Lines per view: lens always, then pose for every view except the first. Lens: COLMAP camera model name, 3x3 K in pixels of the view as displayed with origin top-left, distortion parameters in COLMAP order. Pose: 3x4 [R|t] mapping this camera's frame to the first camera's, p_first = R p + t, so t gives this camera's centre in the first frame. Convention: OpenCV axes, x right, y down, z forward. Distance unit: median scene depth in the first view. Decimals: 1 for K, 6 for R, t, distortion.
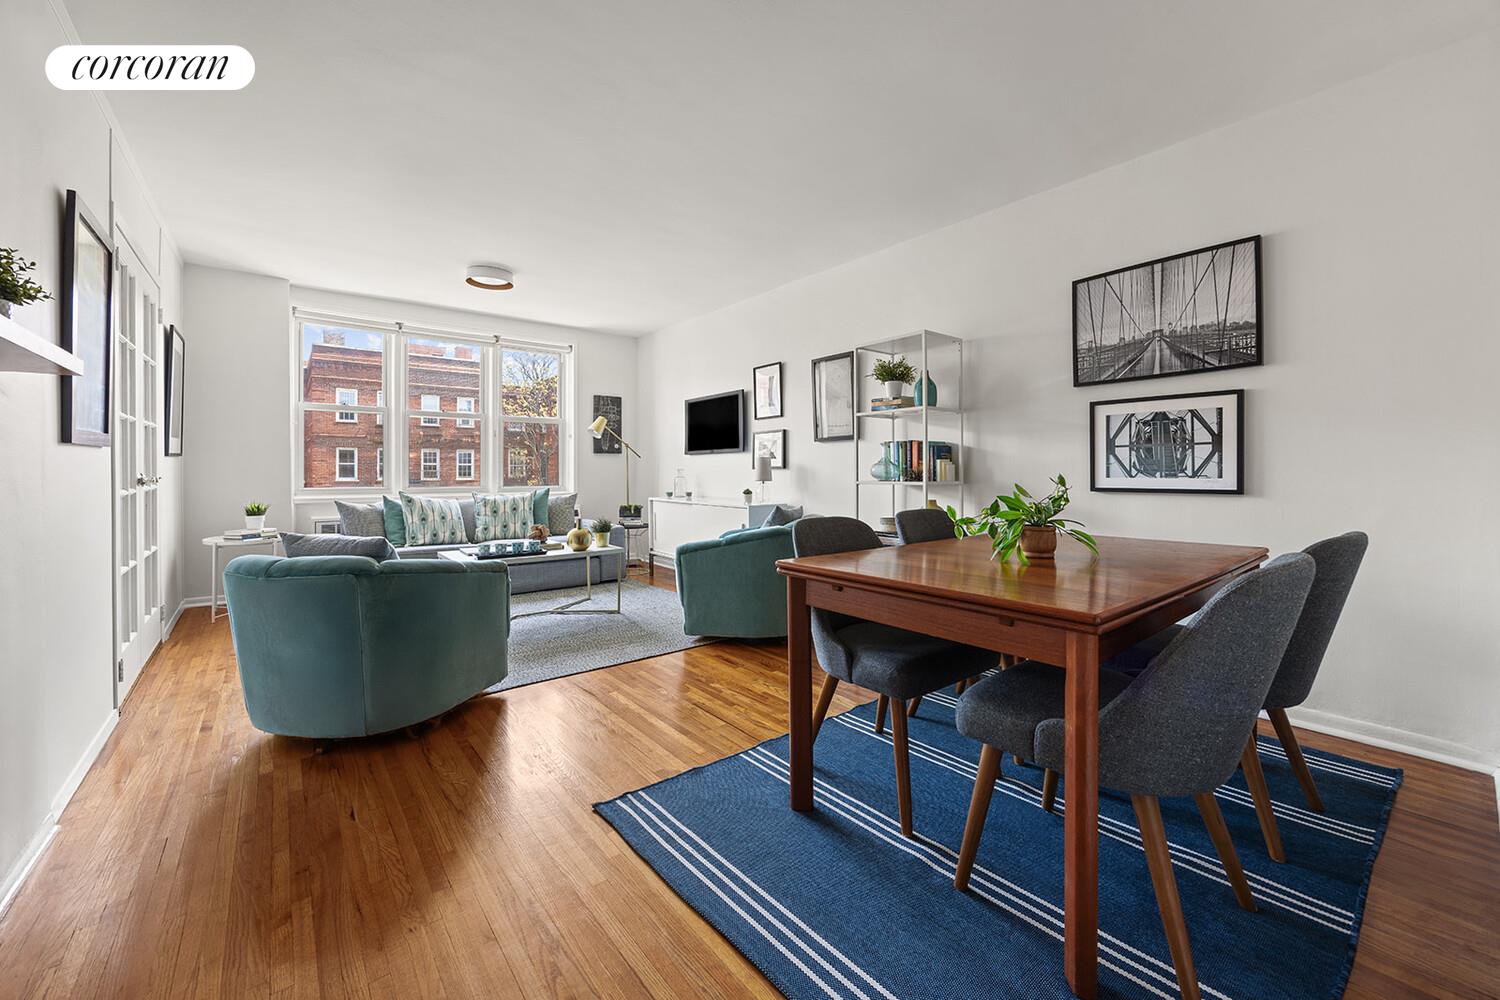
lens RADIAL K [[580.8, 0, 777.4], [0, 580.8, 471.2], [0, 0, 1]] dist [-0.008048, 0.000329]
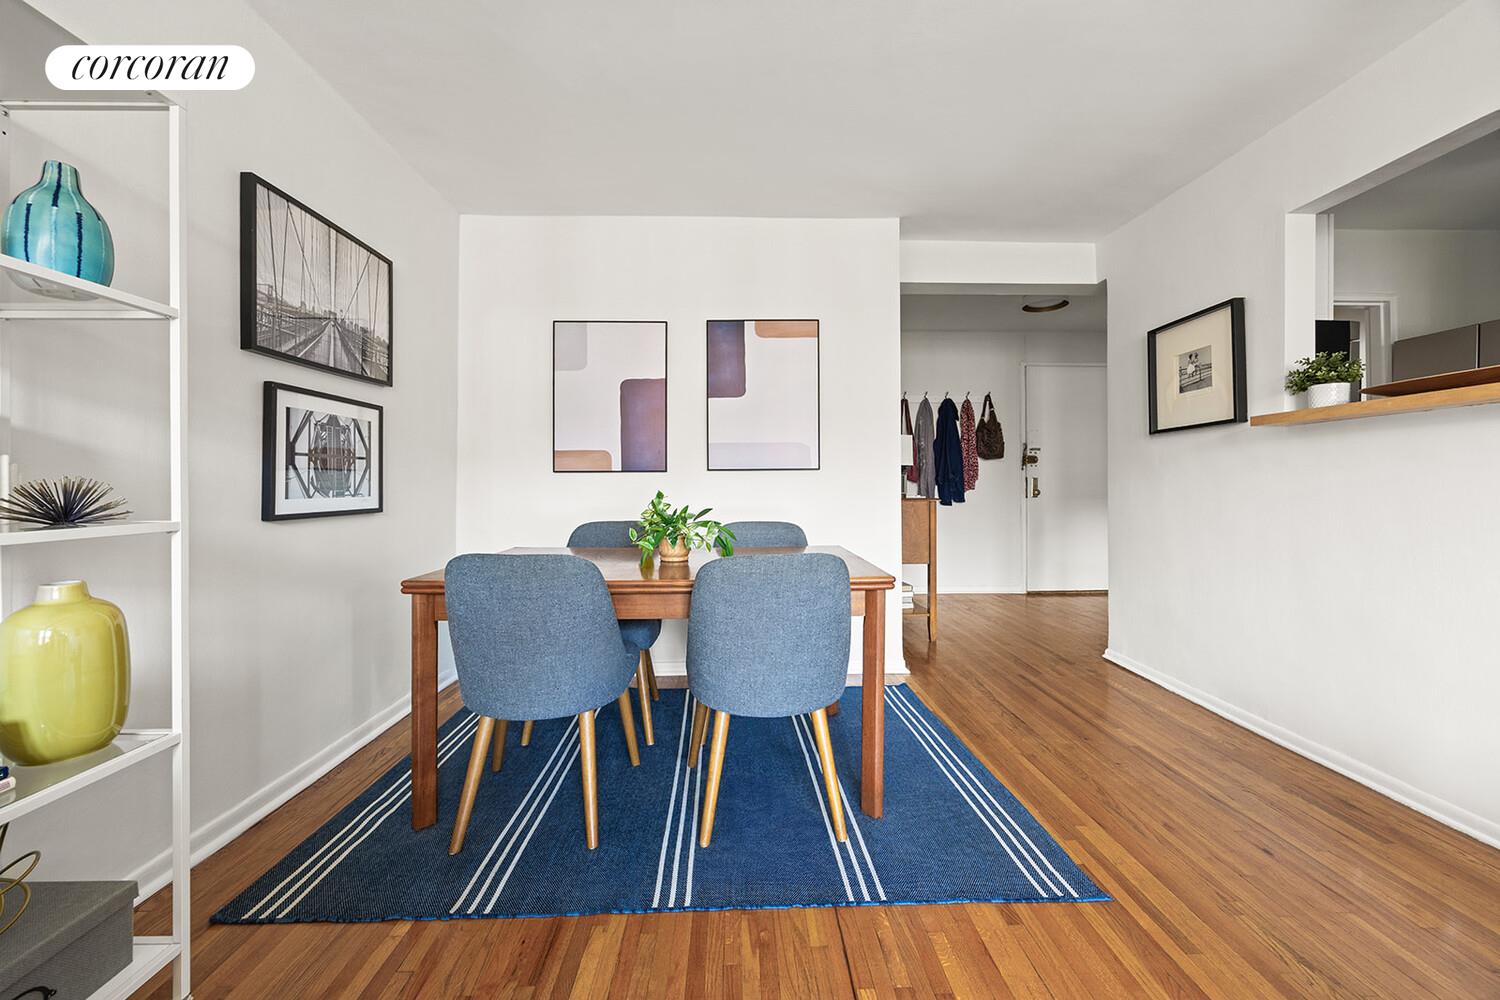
lens RADIAL K [[580.8, 0, 750.2], [0, 580.8, 485.6], [0, 0, 1]] dist [-0.008048, 0.000329]
pose [[-0.771790, 0.006459, 0.635845, -0.290234], [0.006985, 0.999974, -0.001680, 0.000159], [-0.635839, 0.003145, -0.771815, 1.247379]]
